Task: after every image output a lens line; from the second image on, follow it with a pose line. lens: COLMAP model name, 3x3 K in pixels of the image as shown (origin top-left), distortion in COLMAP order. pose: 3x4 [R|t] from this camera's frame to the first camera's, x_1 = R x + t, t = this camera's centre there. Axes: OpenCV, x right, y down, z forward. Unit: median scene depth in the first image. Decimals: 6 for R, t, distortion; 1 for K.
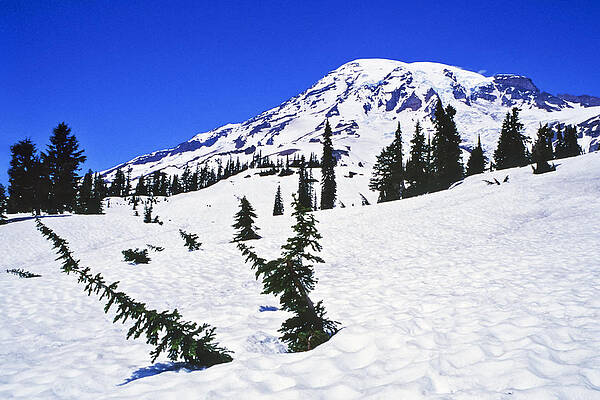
lens RADIAL K [[1268.9, 0, 300.0], [0, 1268.9, 200.0], [0, 0, 1]] dist [0.042646, -0.270436]
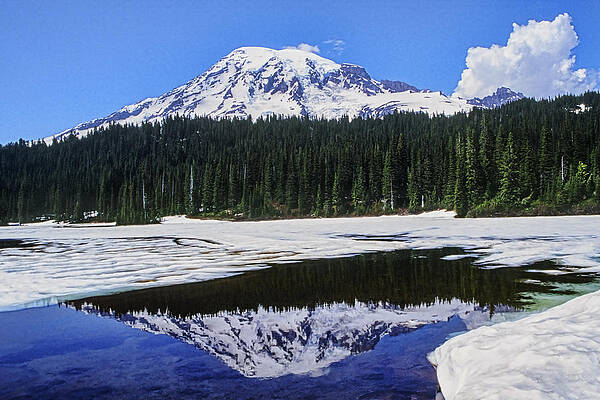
lens RADIAL K [[1268.9, 0, 300.0], [0, 1268.9, 200.0], [0, 0, 1]] dist [0.042646, -0.270436]
pose [[0.995828, -0.014580, 0.090082, -0.022355], [0.011166, 0.999205, 0.038281, -0.001816], [-0.090569, -0.037116, 0.995198, -0.420068]]
